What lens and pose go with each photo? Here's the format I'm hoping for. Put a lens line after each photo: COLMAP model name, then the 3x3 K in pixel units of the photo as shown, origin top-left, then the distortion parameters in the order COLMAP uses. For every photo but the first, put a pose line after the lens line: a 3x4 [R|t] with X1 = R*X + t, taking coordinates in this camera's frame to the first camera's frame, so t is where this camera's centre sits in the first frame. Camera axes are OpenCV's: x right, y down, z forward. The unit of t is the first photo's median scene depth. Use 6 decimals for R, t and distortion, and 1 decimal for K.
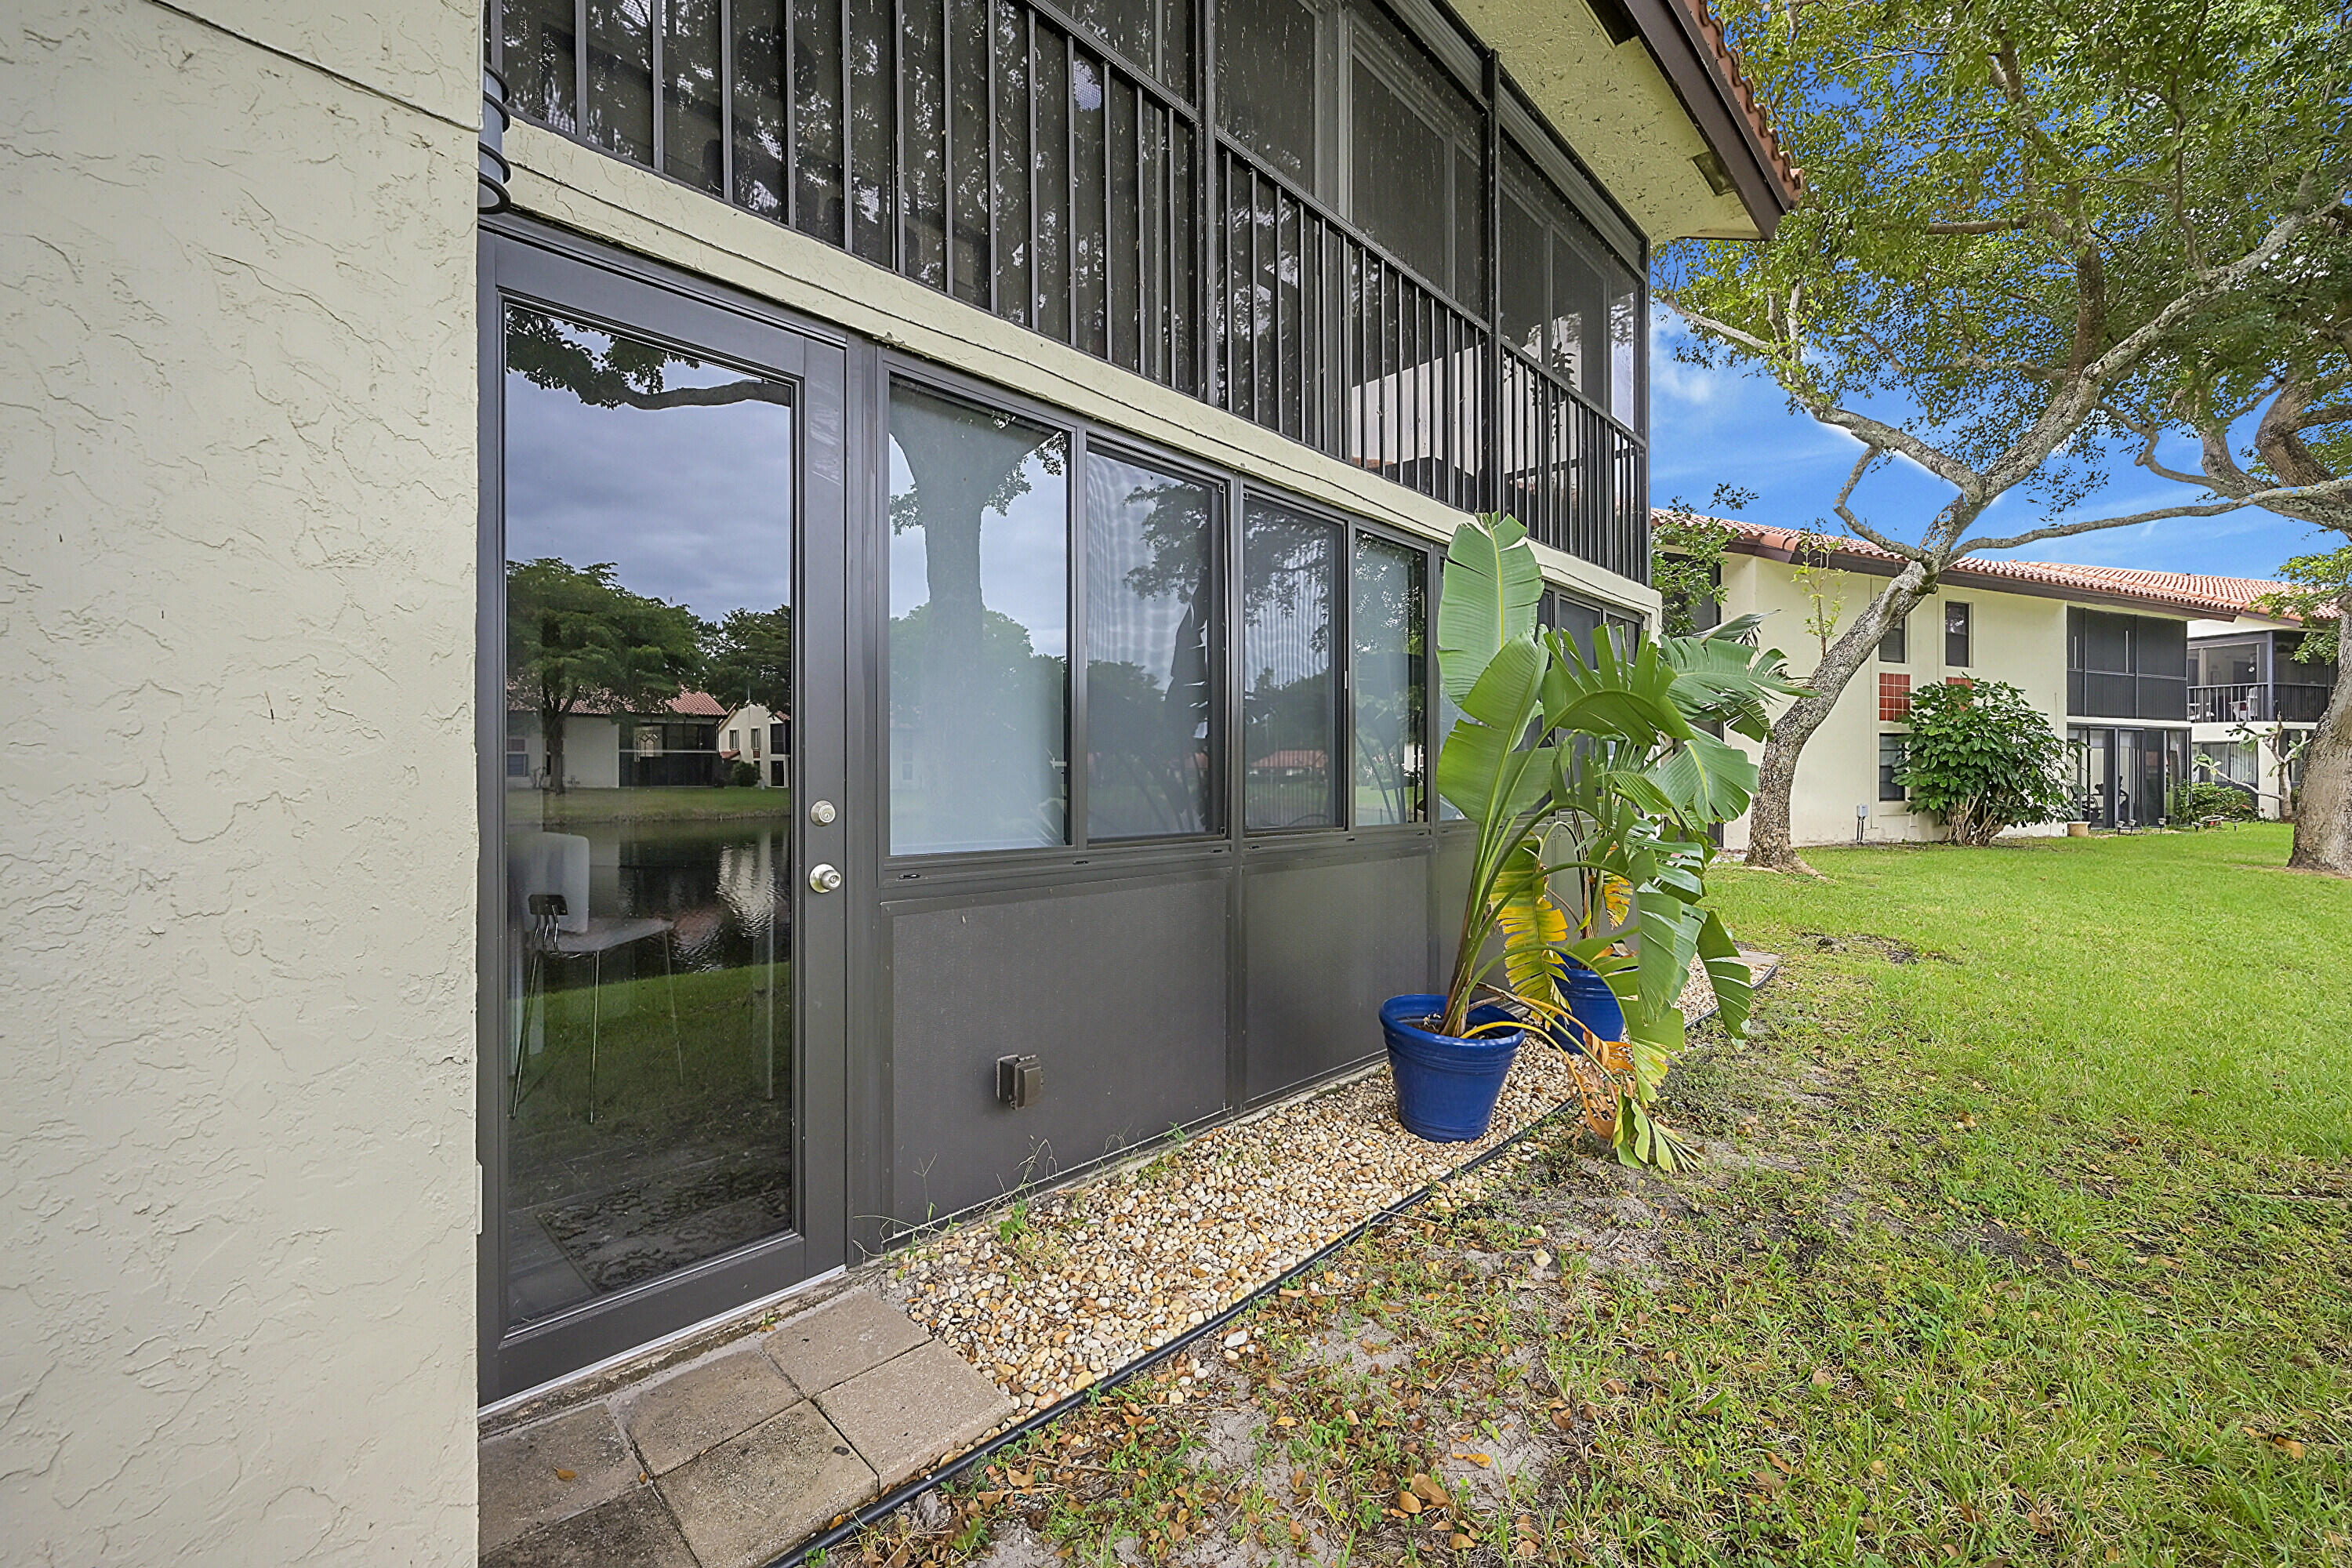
lens RADIAL K [[956.8, 0, 1178.8], [0, 956.8, 776.6], [0, 0, 1]] dist [0.002222, 0.000043]
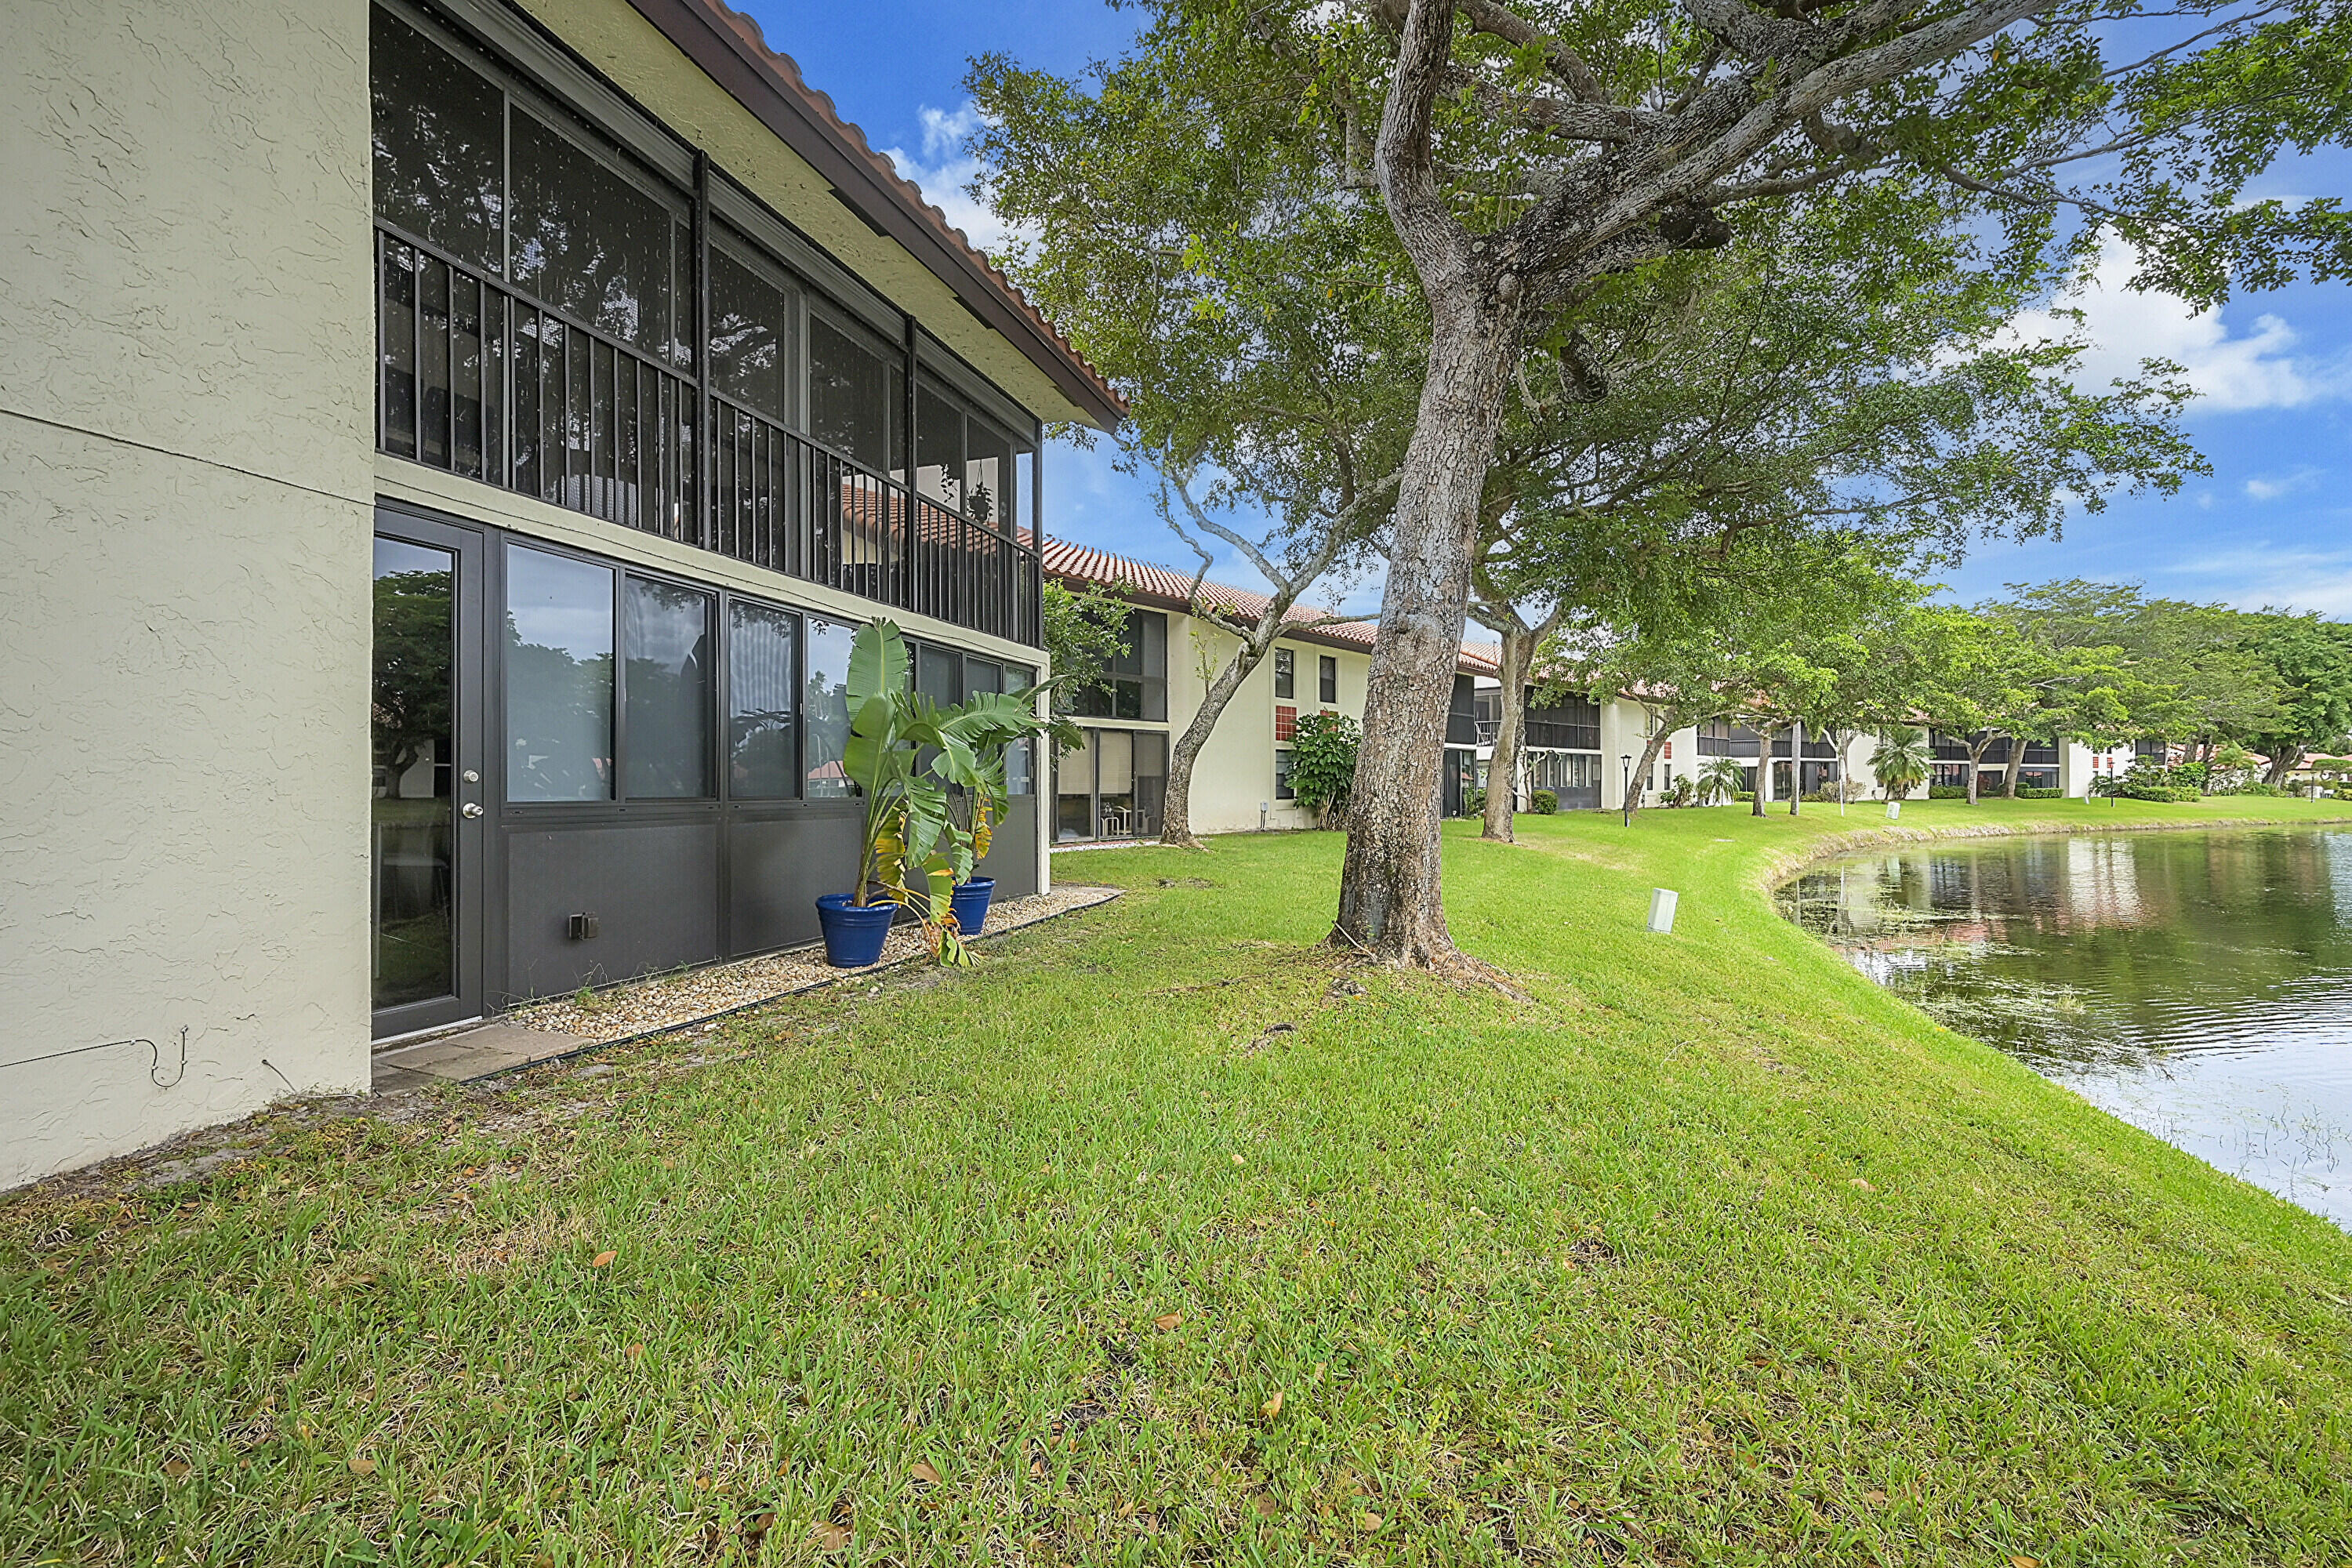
lens RADIAL K [[956.8, 0, 1185.2], [0, 956.8, 780.9], [0, 0, 1]] dist [0.002222, 0.000043]
pose [[0.895050, 0.001372, 0.445963, 0.034607], [0.001476, 0.999981, -0.006038, 0.039209], [-0.445963, 0.006063, 0.895031, -0.880921]]
